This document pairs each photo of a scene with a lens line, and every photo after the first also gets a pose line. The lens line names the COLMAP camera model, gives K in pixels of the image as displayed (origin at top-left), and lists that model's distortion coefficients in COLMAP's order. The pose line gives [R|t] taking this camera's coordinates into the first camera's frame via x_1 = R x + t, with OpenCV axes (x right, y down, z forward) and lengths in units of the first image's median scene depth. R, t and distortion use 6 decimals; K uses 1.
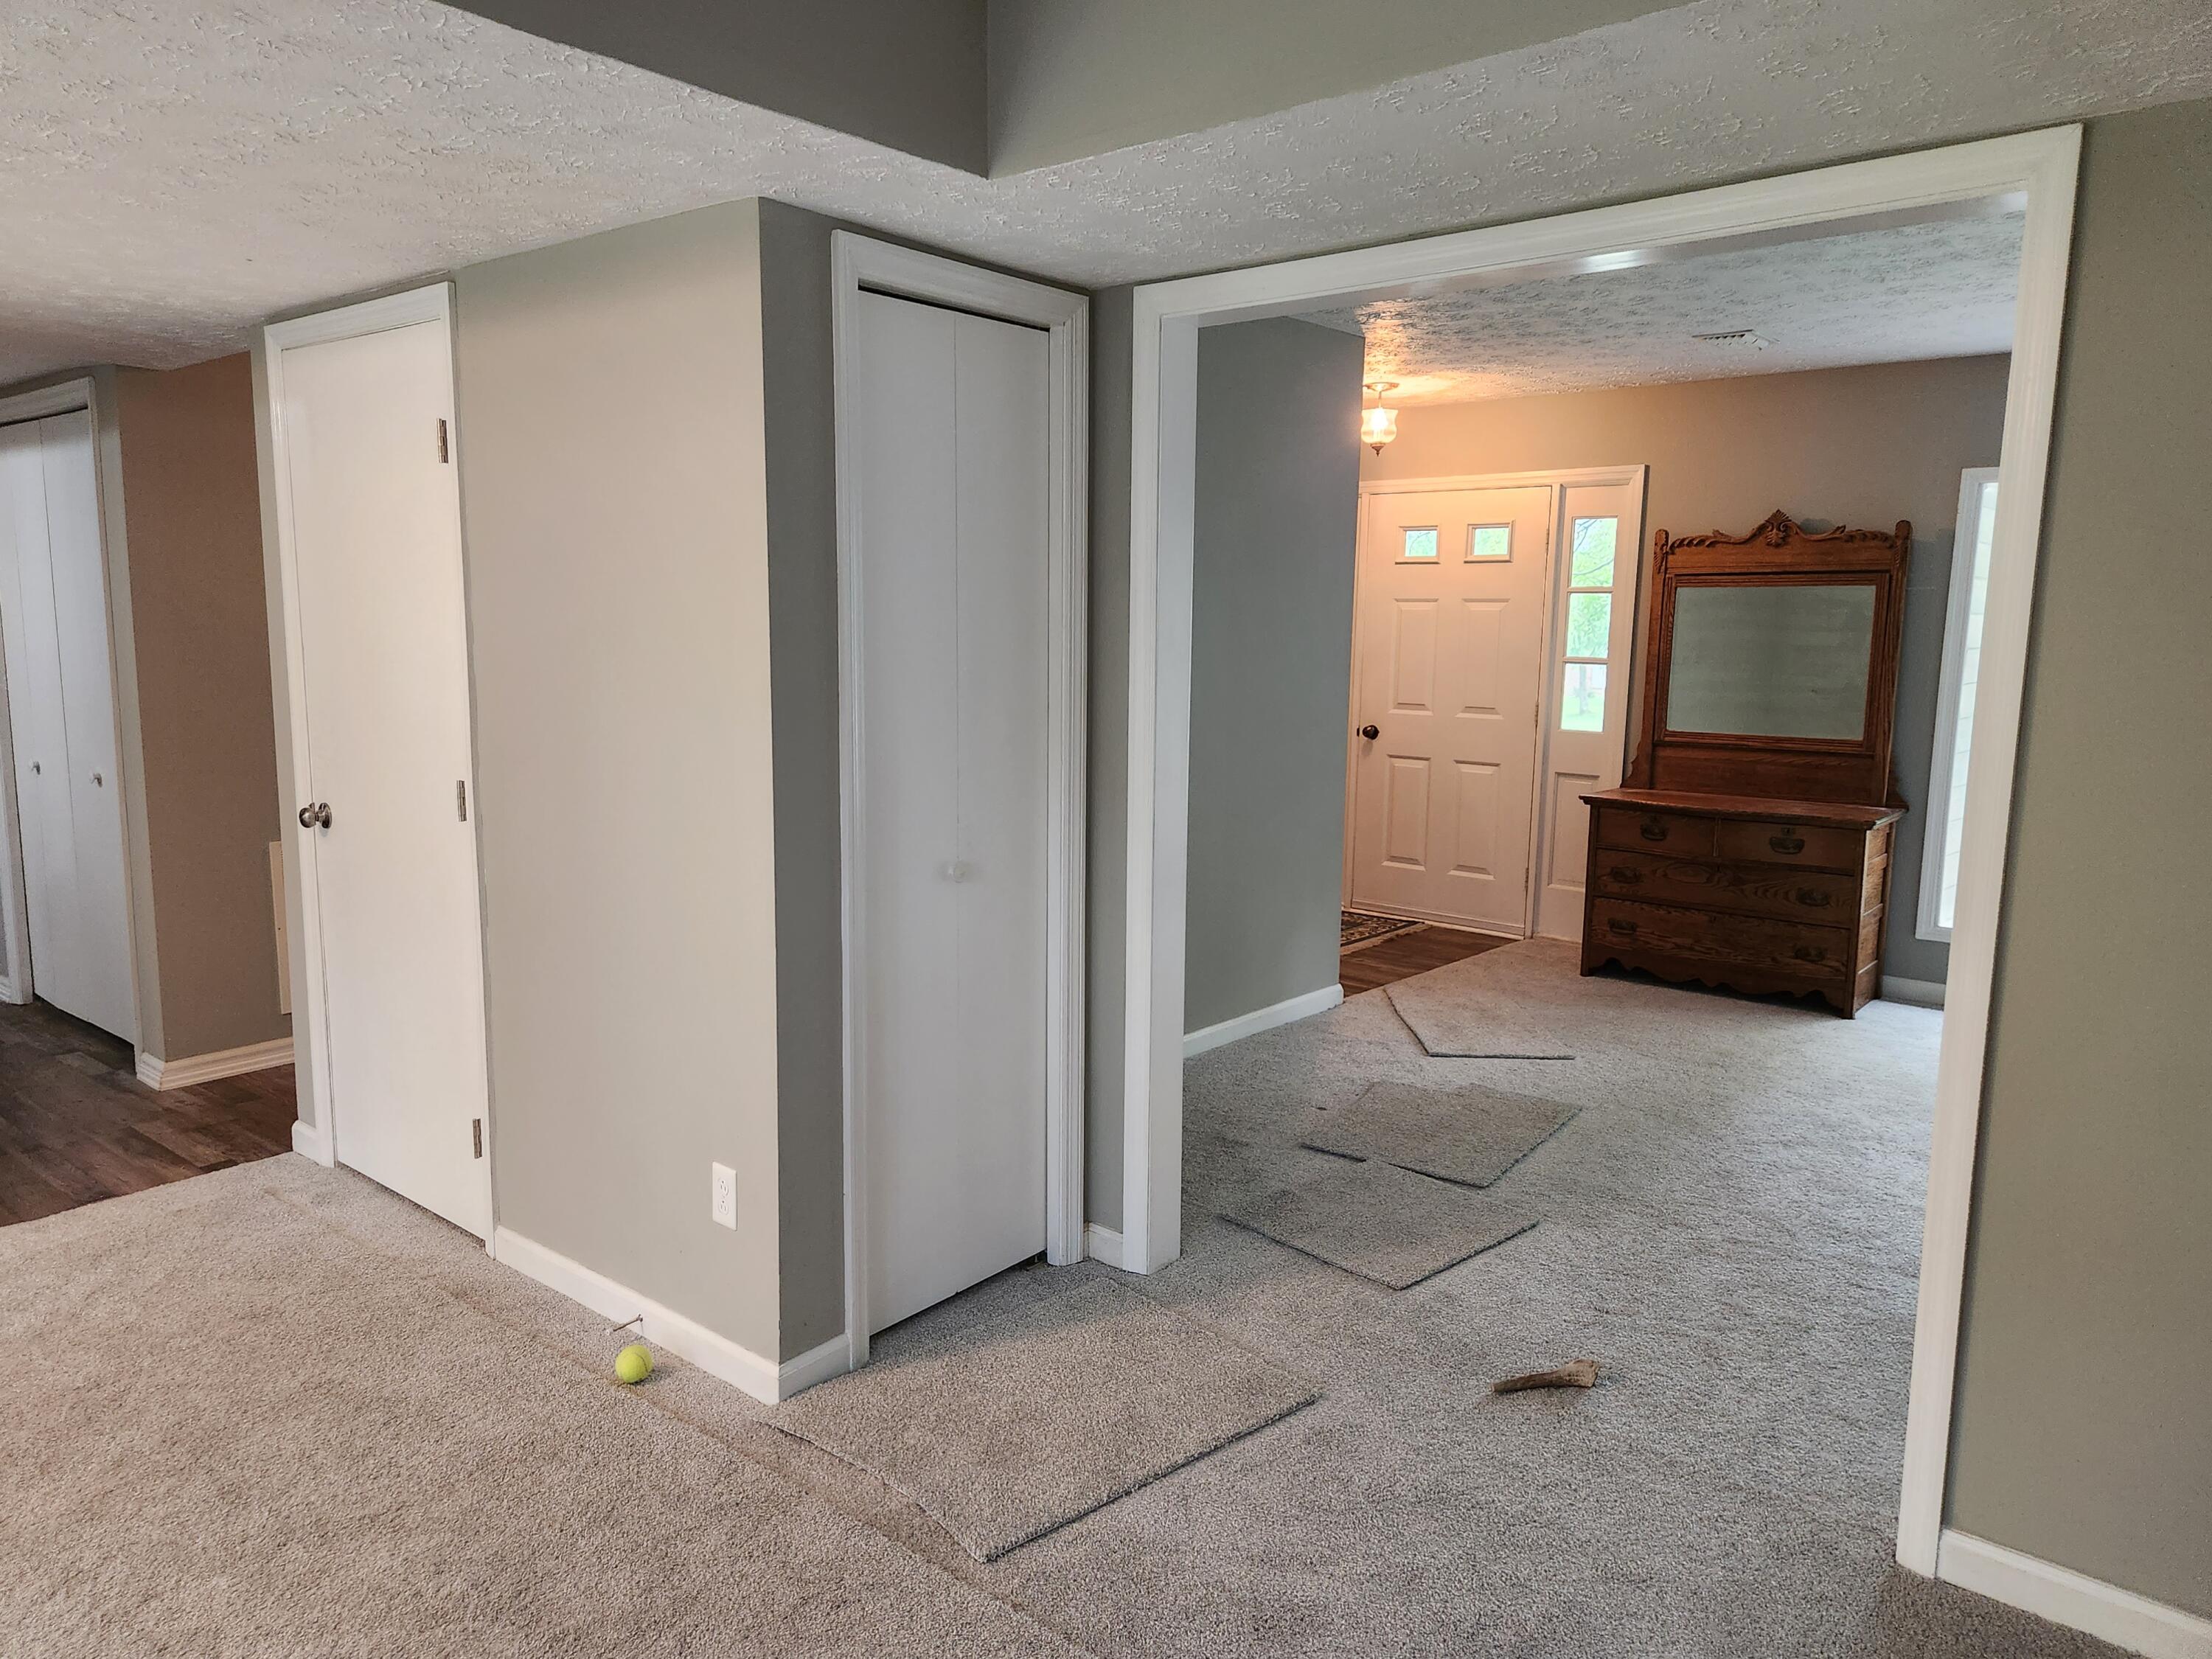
lens RADIAL K [[1496.8, 0, 1086.2], [0, 1496.8, 825.6], [0, 0, 1]] dist [0.075594, -0.062504]
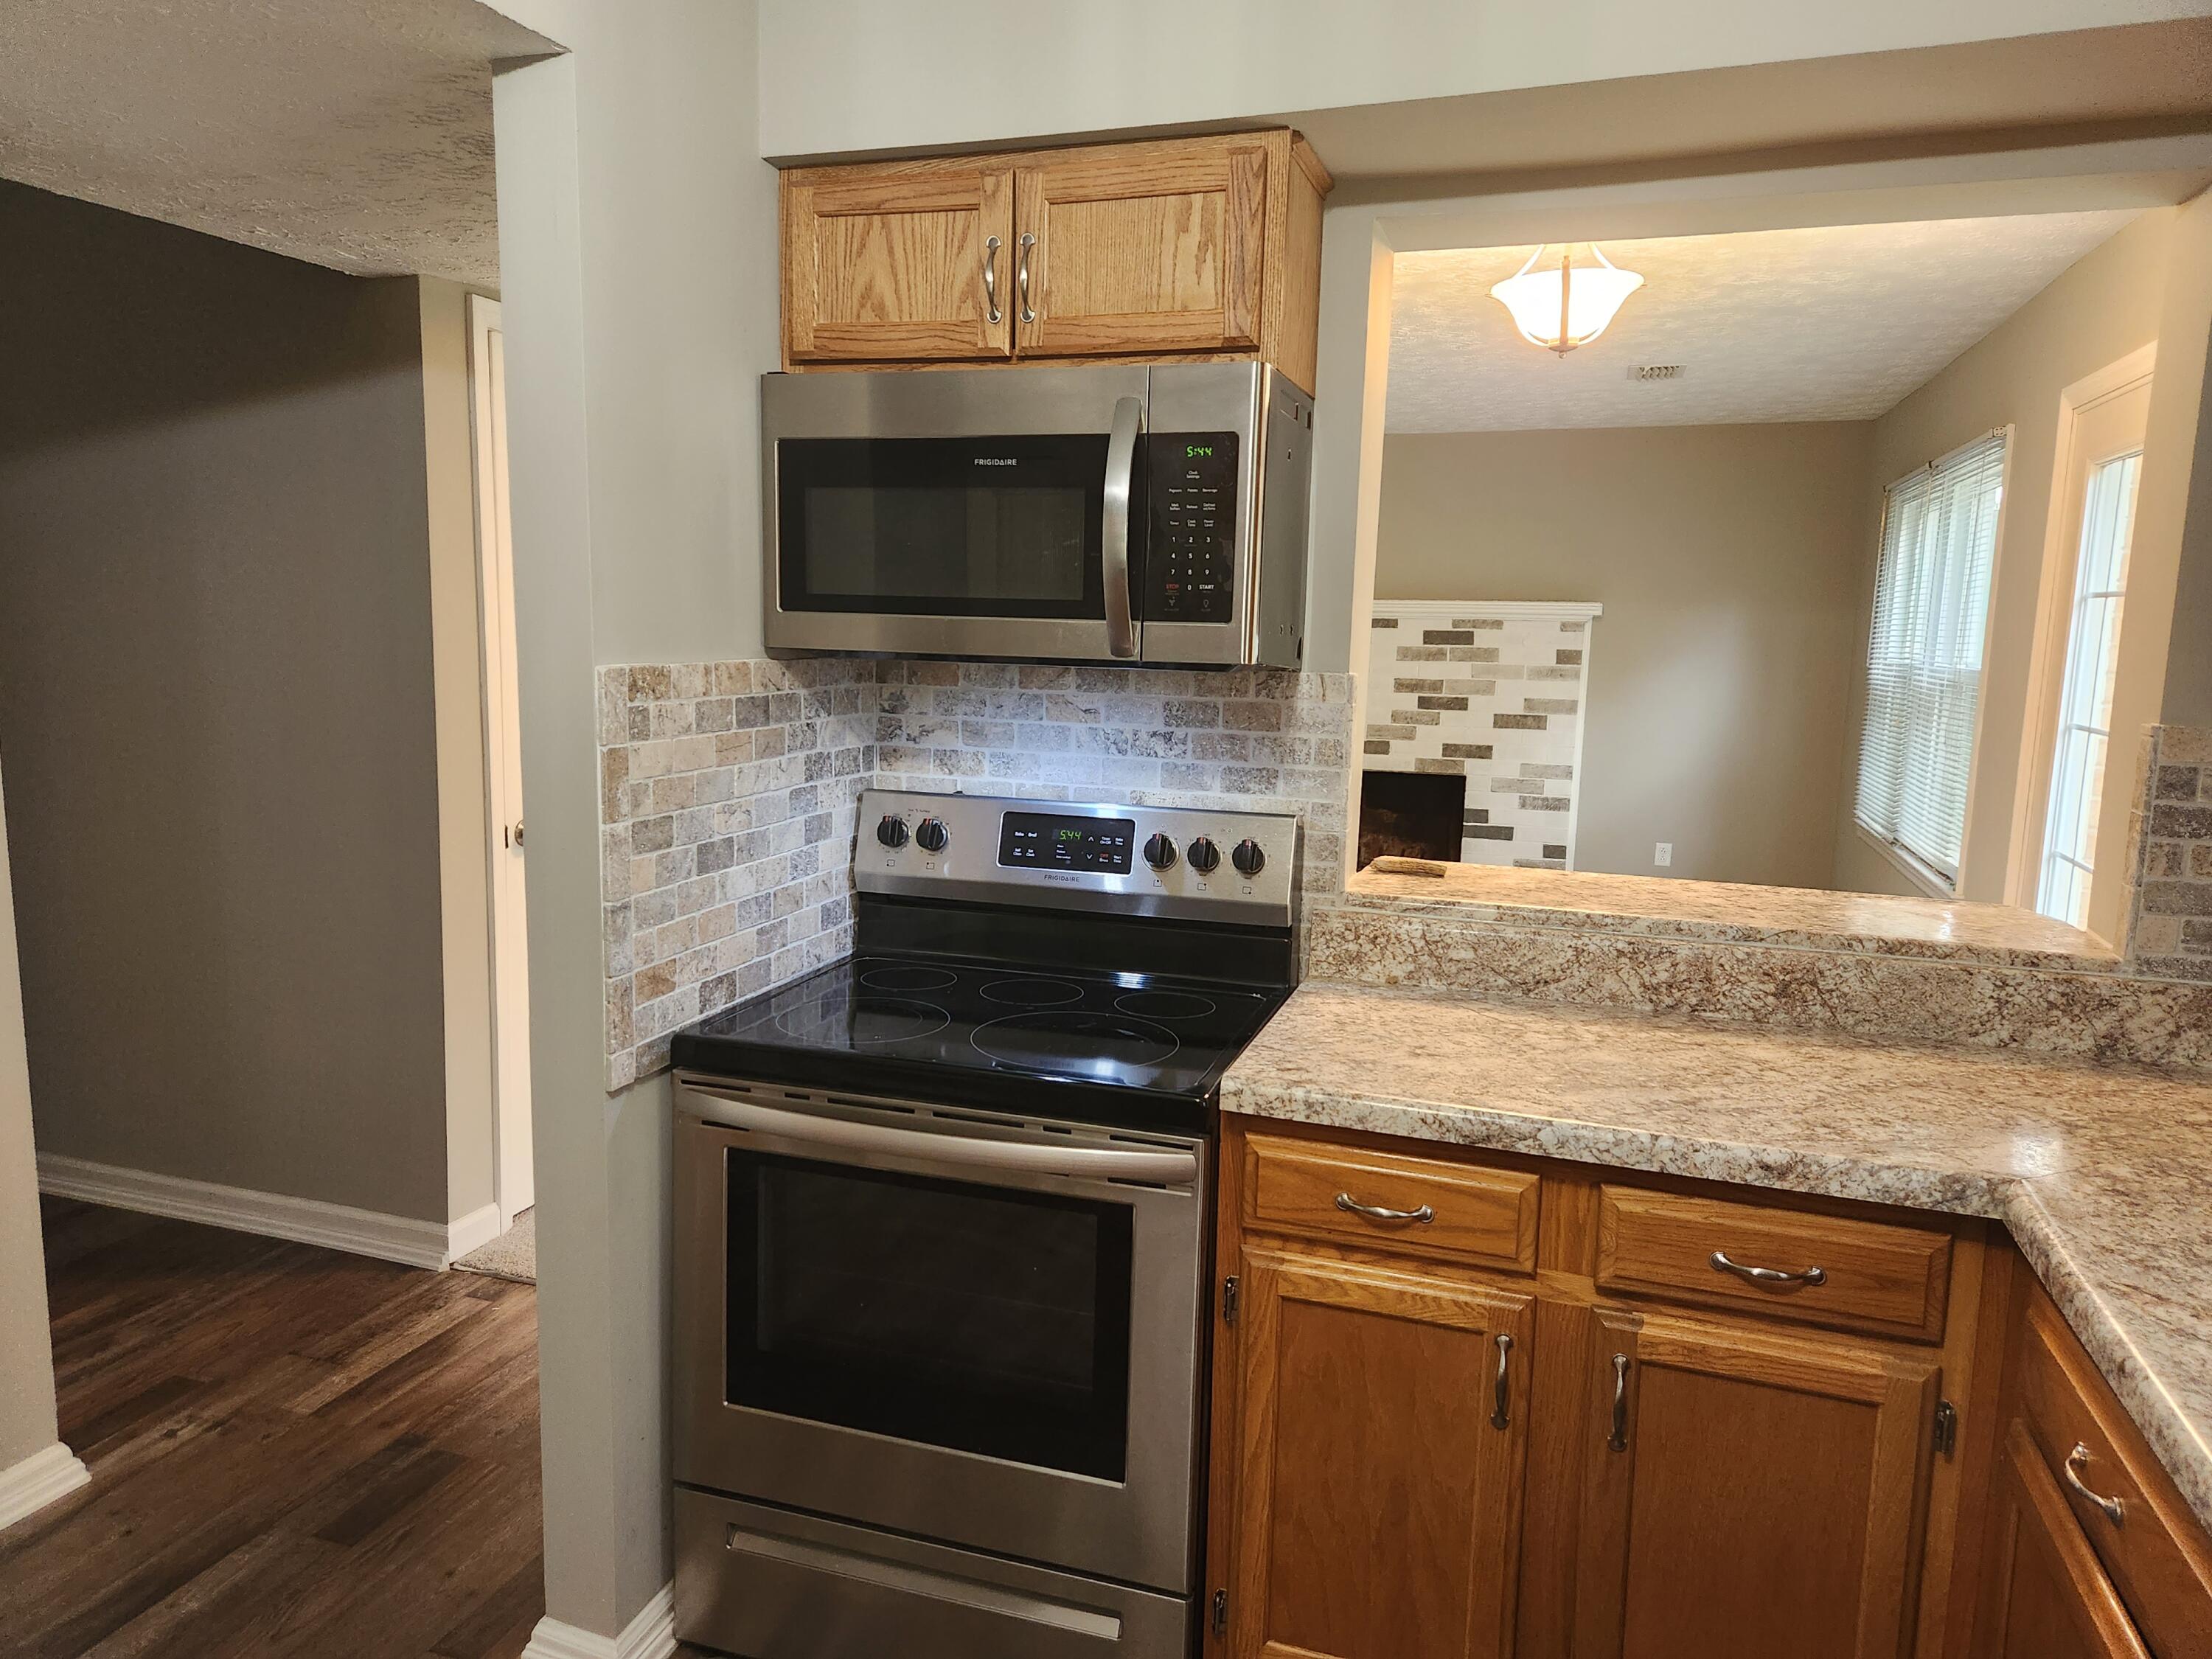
lens RADIAL K [[1496.8, 0, 1074.8], [0, 1496.8, 823.8], [0, 0, 1]] dist [0.075594, -0.062504]
pose [[-0.355247, -0.144672, 0.923509, -1.210890], [0.113253, 0.974012, 0.196149, -0.126201], [-0.927886, 0.174272, -0.329631, 0.810699]]
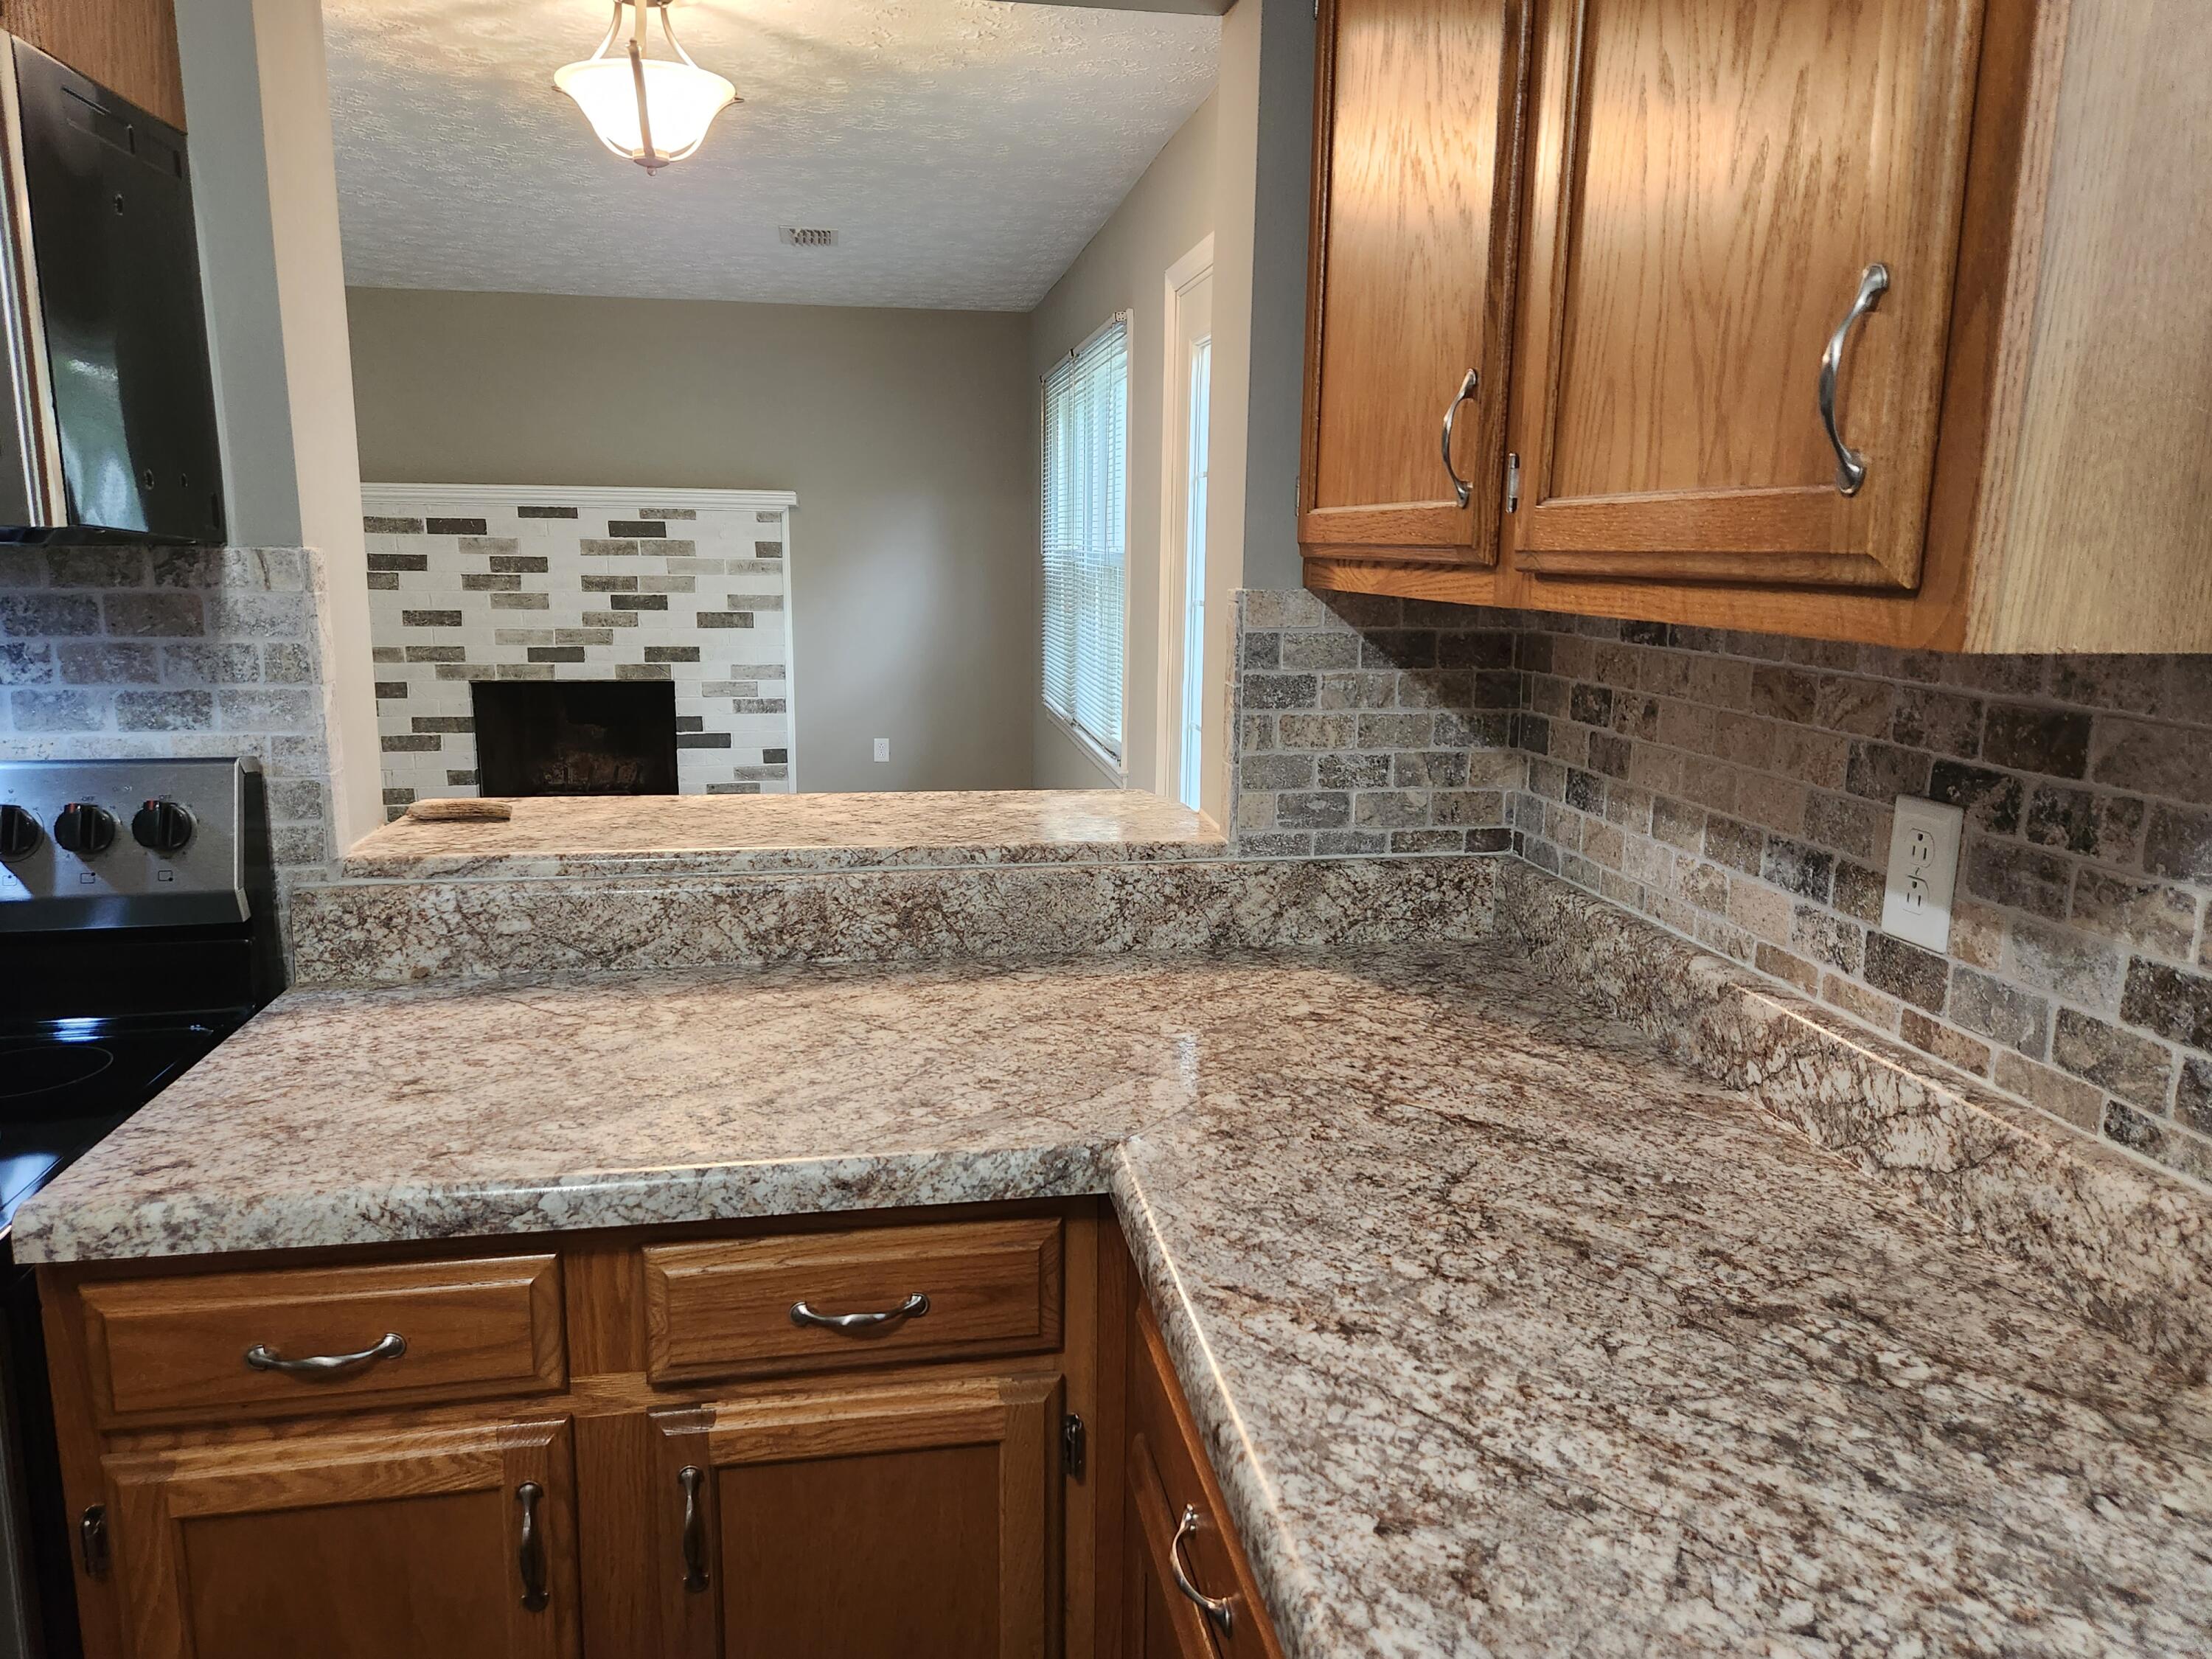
lens RADIAL K [[1496.8, 0, 1120.8], [0, 1496.8, 811.7], [0, 0, 1]] dist [0.075594, -0.062504]
pose [[-0.766666, -0.134821, 0.627732, -1.150668], [0.077199, 0.951254, 0.298590, -0.099790], [-0.637388, 0.277379, -0.718886, 0.704771]]
